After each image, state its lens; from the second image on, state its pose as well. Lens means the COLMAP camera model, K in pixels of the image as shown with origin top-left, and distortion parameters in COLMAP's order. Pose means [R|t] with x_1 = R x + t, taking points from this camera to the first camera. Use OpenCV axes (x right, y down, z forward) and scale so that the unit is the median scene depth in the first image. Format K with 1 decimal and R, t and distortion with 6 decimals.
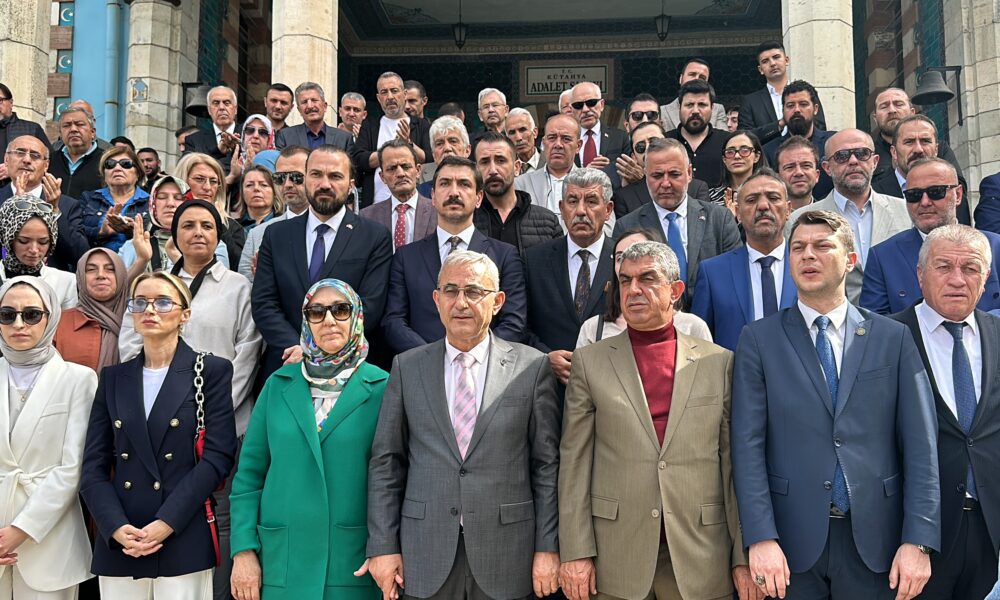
lens RADIAL K [[928.6, 0, 515.7], [0, 928.6, 304.5], [0, 0, 1]] dist [0.010580, -0.023914]
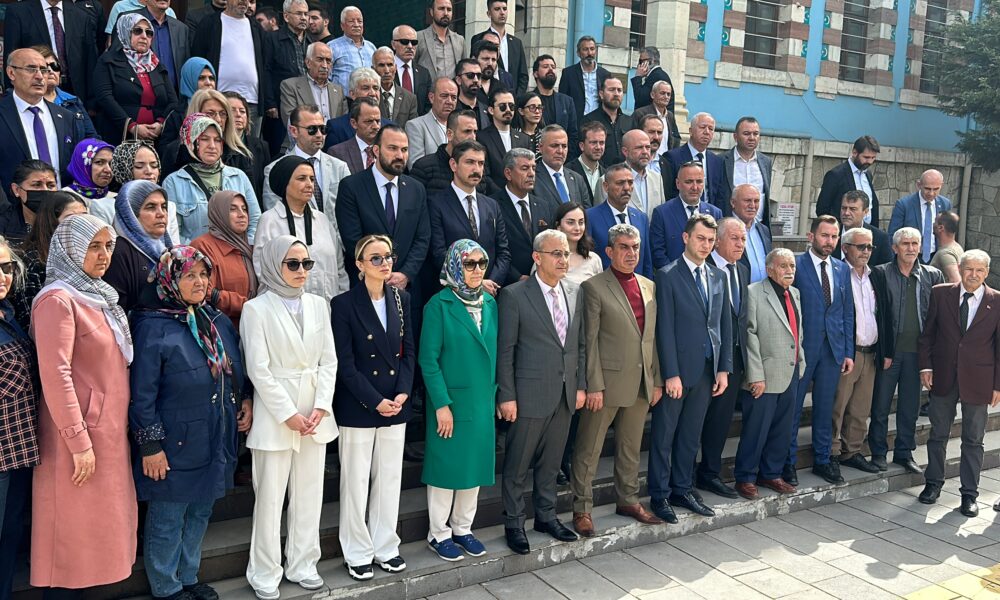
lens RADIAL K [[928.6, 0, 515.7], [0, 928.6, 304.5], [0, 0, 1]] dist [0.010580, -0.023914]
pose [[0.791806, -0.047760, 0.608902, -1.205903], [-0.100548, 0.973143, 0.207080, -0.282665], [-0.602439, -0.225192, 0.765739, -0.358264]]
